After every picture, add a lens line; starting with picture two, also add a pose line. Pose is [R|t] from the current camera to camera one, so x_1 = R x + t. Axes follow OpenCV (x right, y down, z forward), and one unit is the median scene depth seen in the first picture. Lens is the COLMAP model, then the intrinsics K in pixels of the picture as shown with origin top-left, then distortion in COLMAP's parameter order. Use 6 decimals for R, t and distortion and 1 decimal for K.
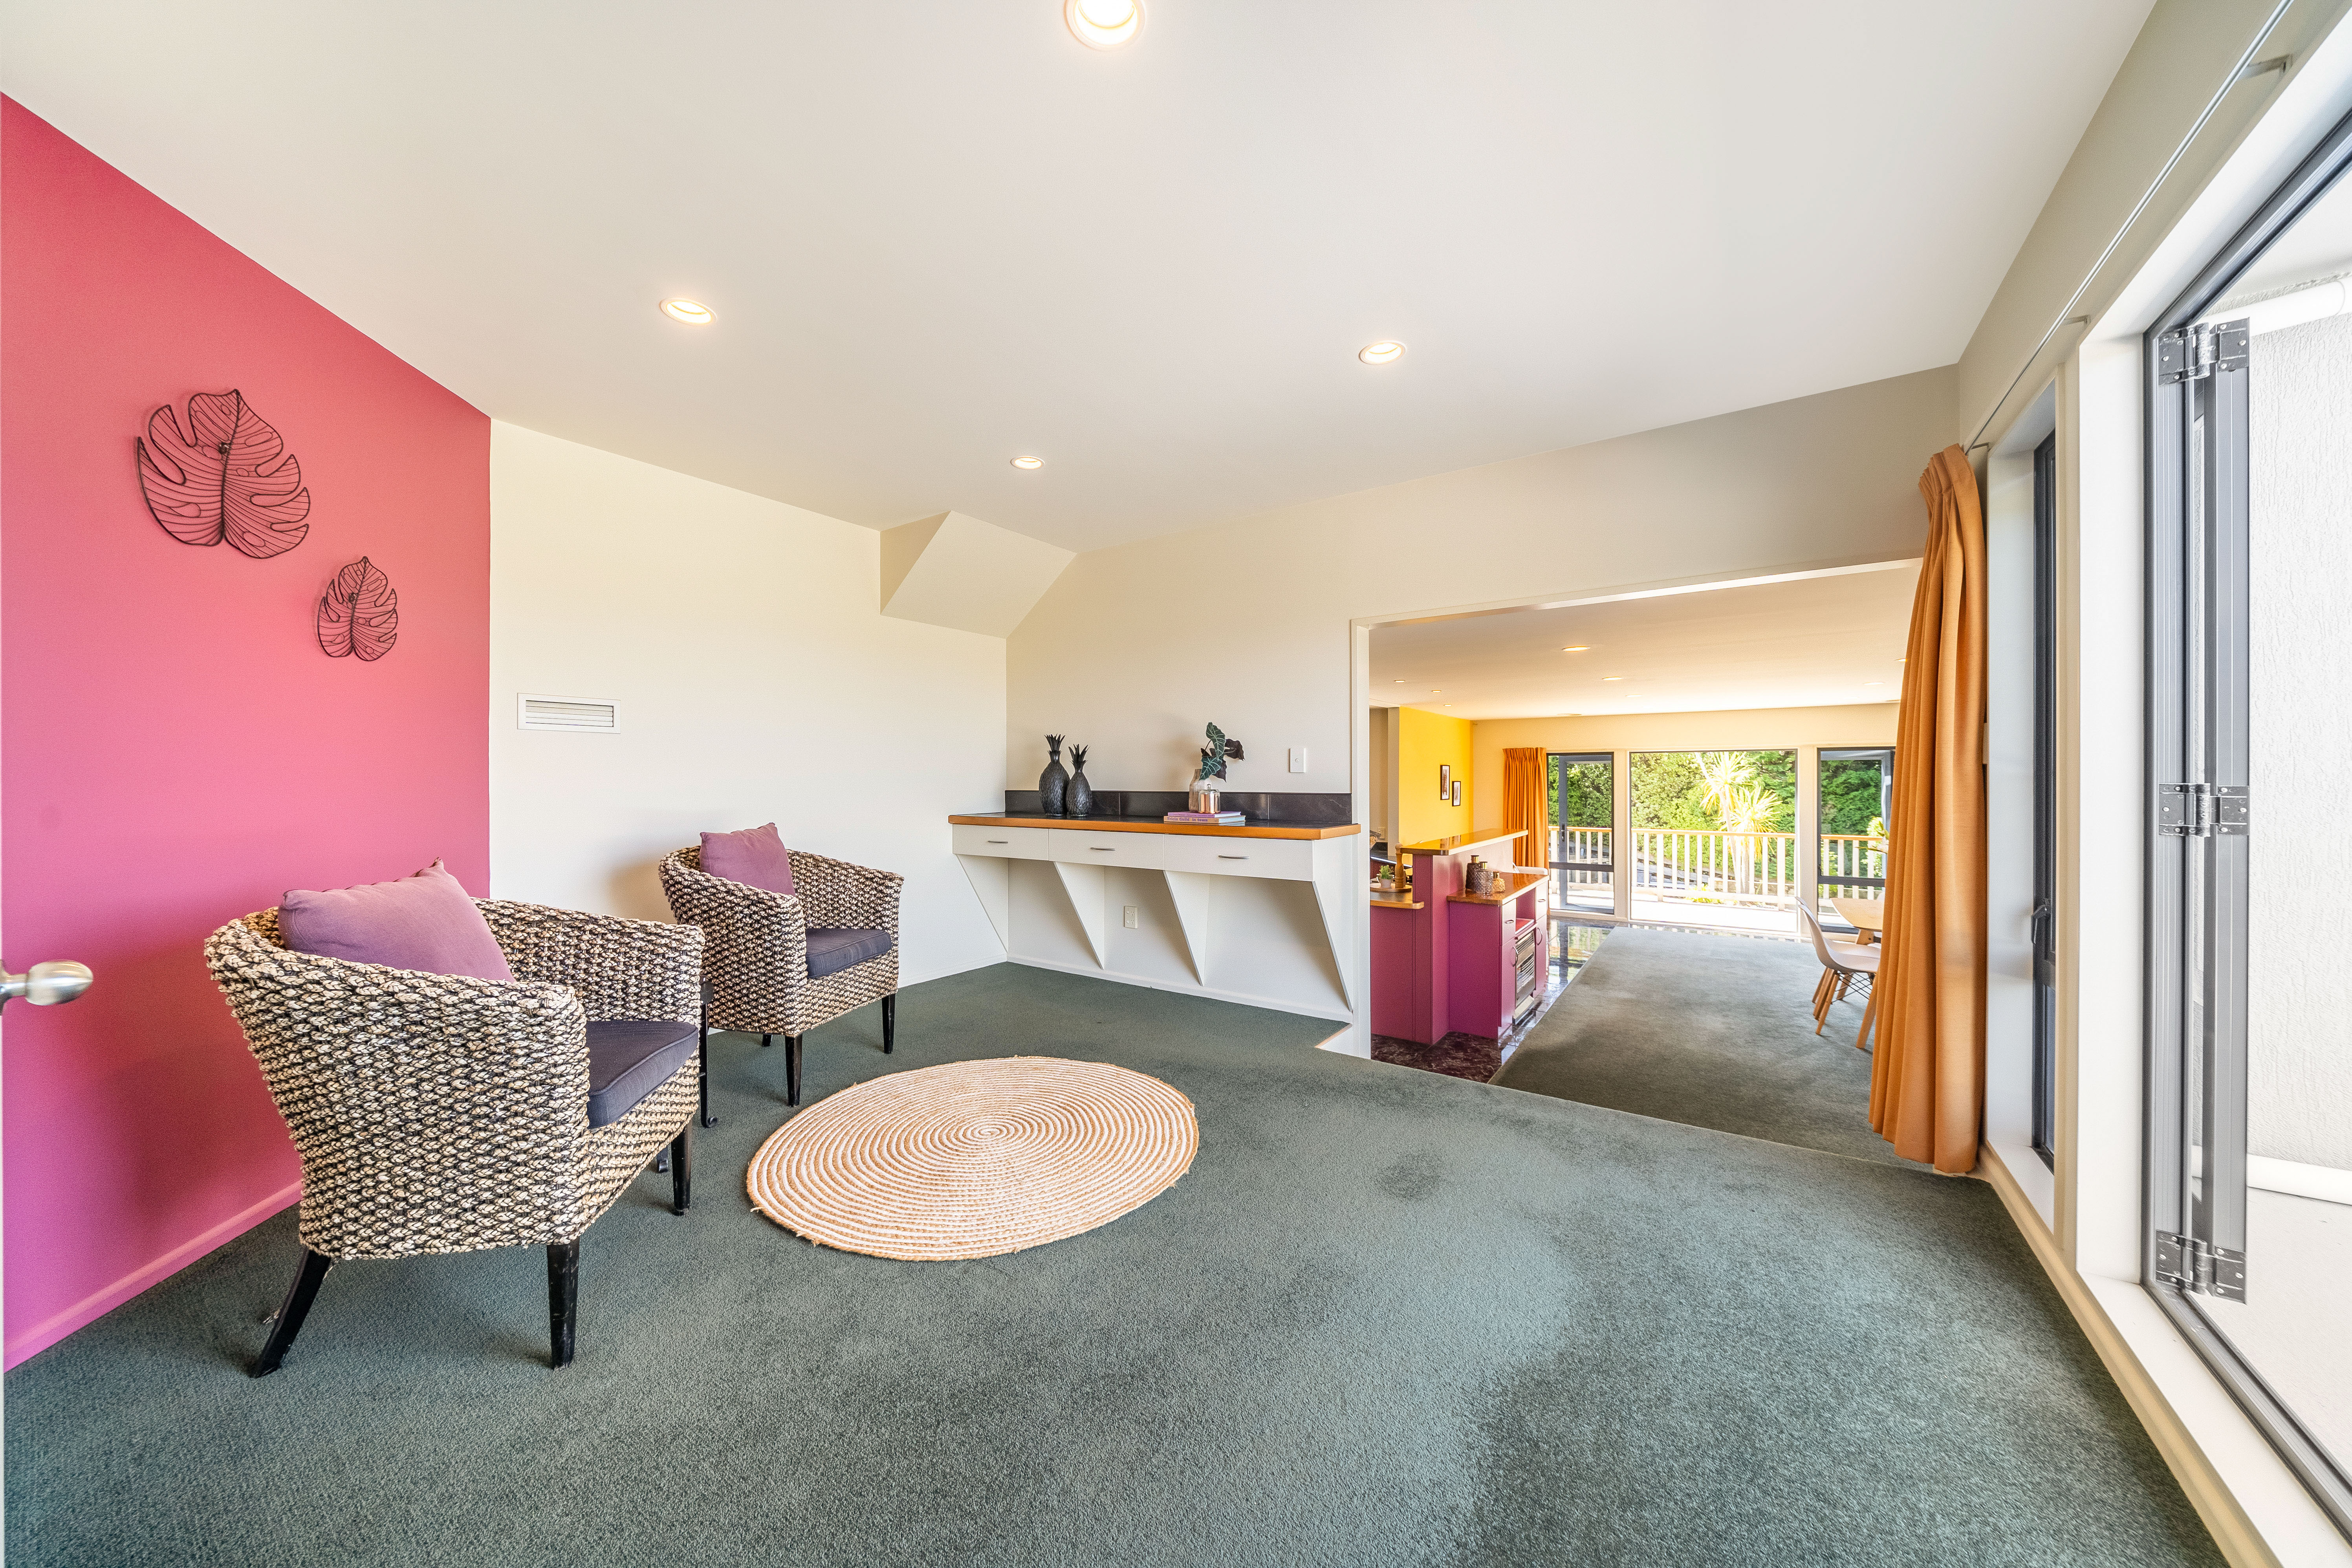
lens RADIAL K [[812.7, 0, 1177.5], [0, 812.7, 779.3], [0, 0, 1]] dist [0.002216, -0.000855]
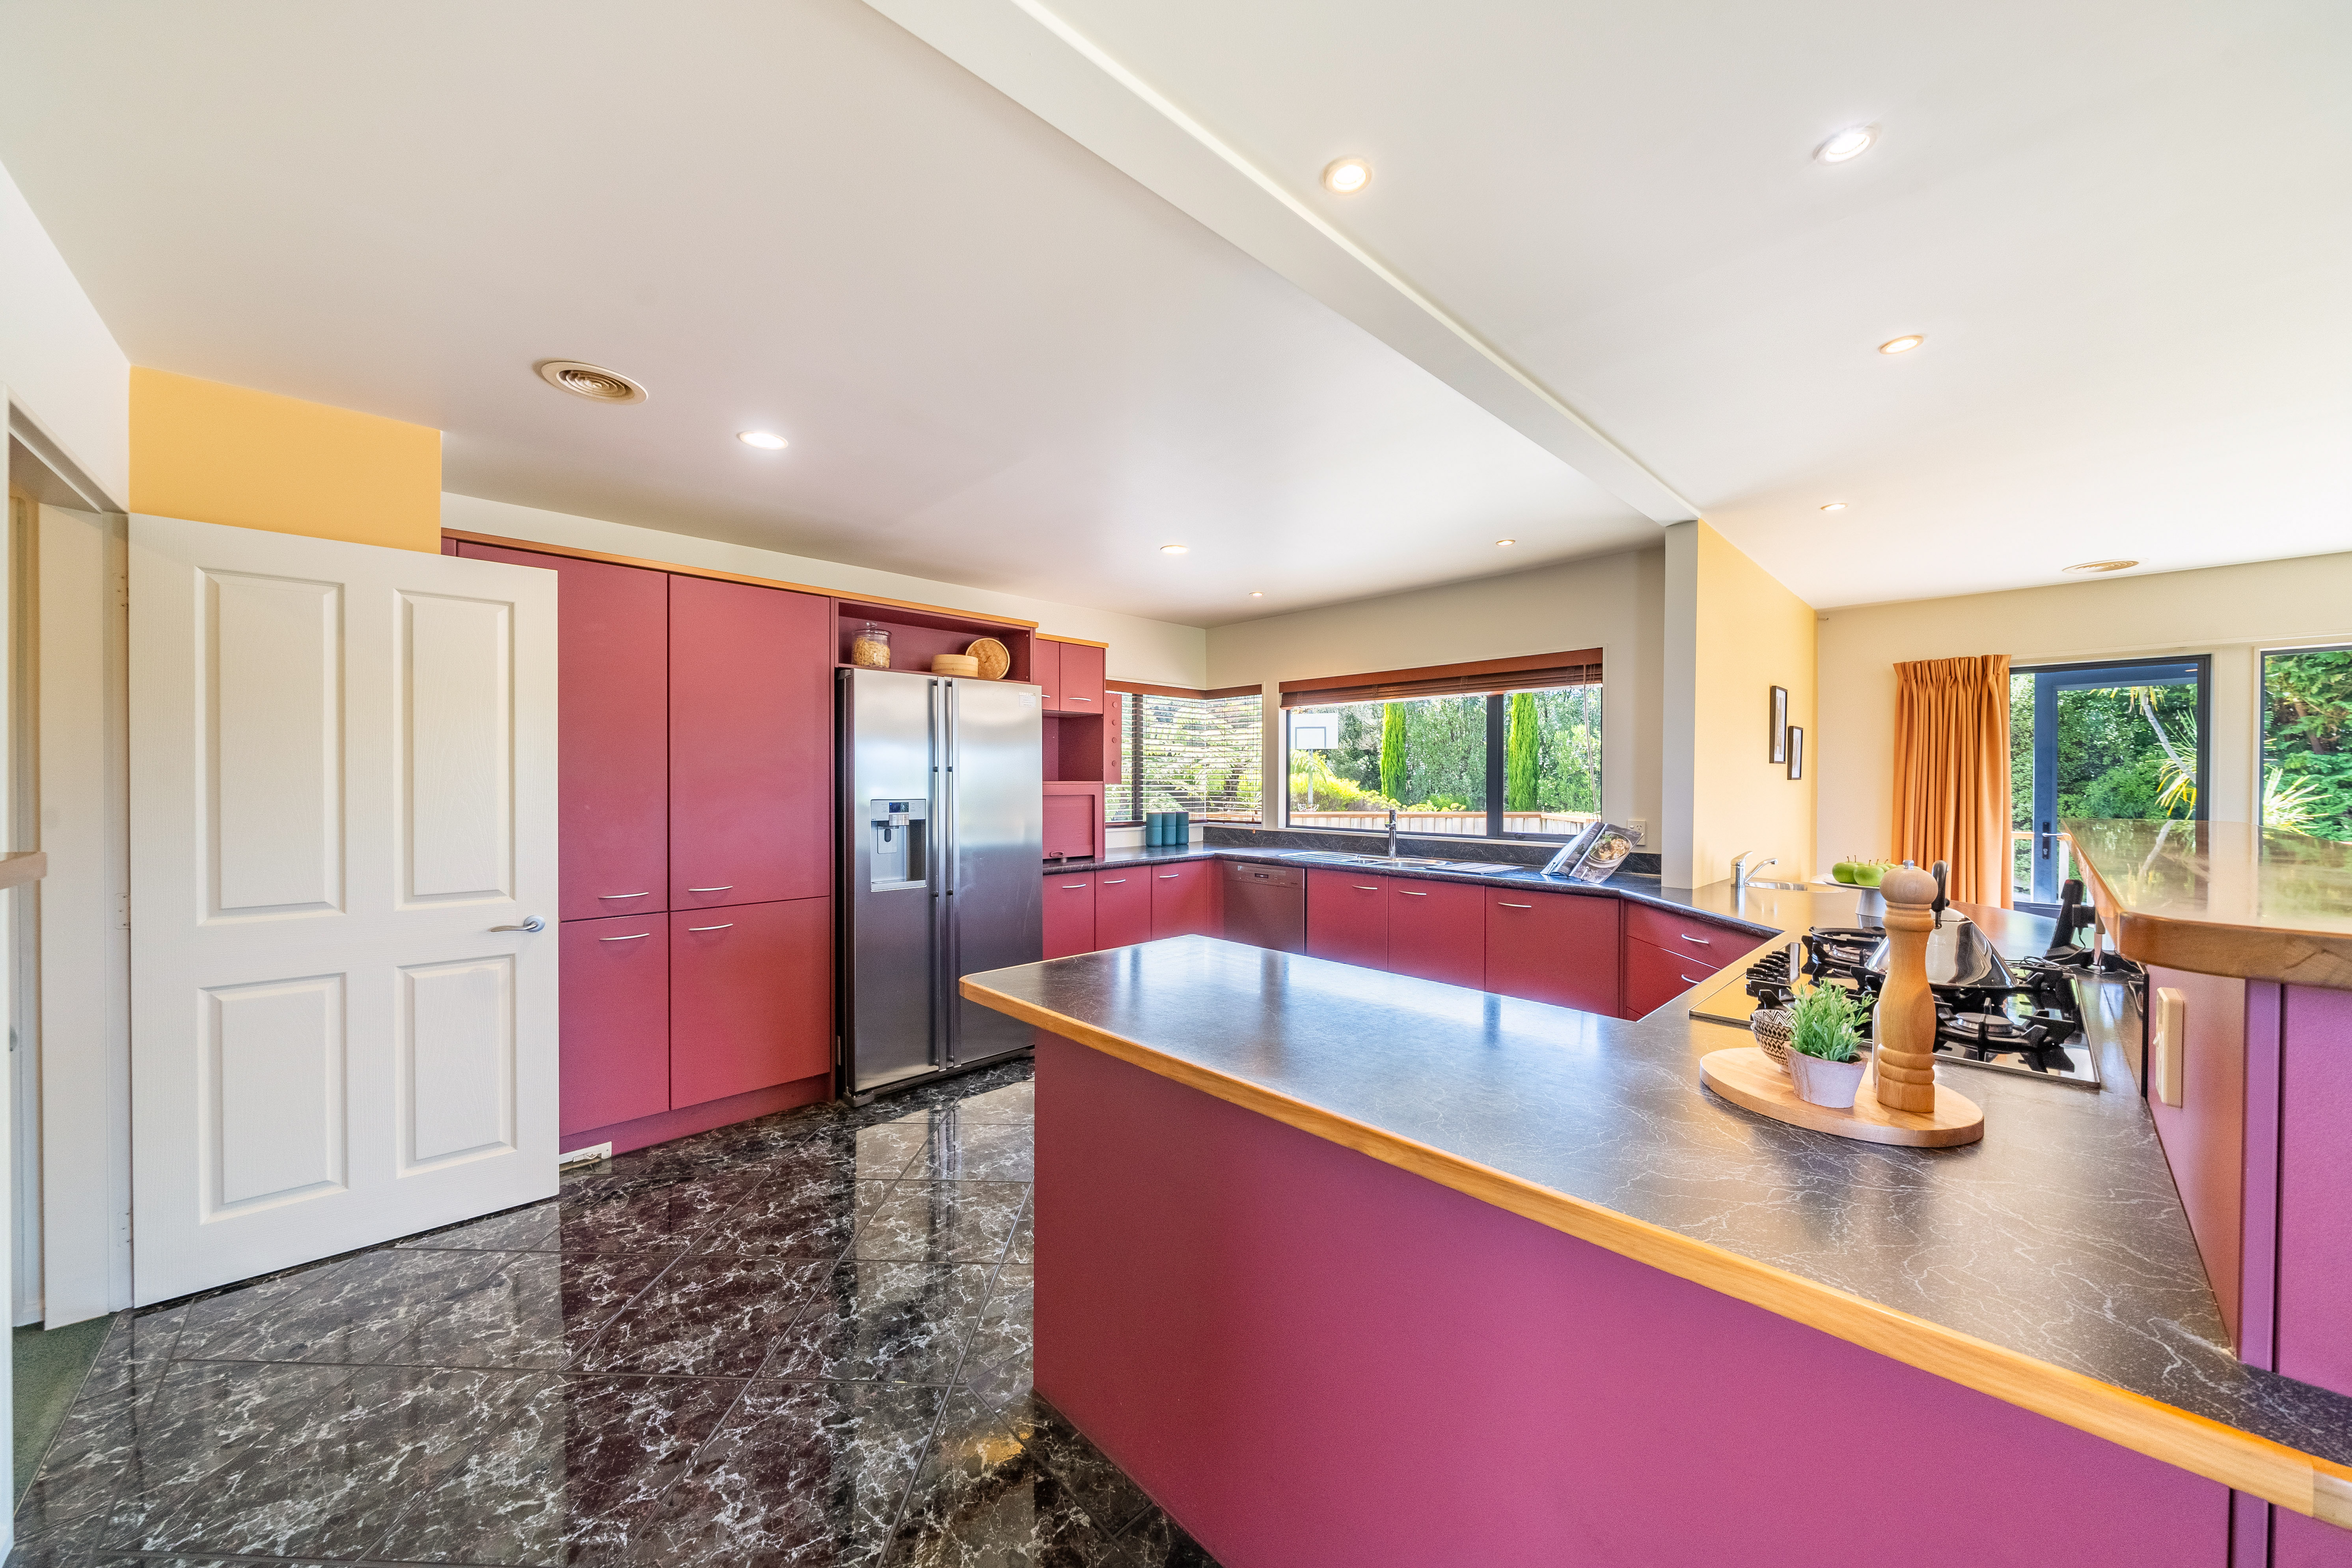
lens RADIAL K [[812.8, 0, 1170.7], [0, 812.8, 779.1], [0, 0, 1]] dist [0.002216, -0.000855]
pose [[0.979707, 0.006129, -0.200342, 0.076658], [-0.005509, 0.999978, 0.003654, 0.031924], [0.200360, -0.002477, 0.979719, 0.443534]]
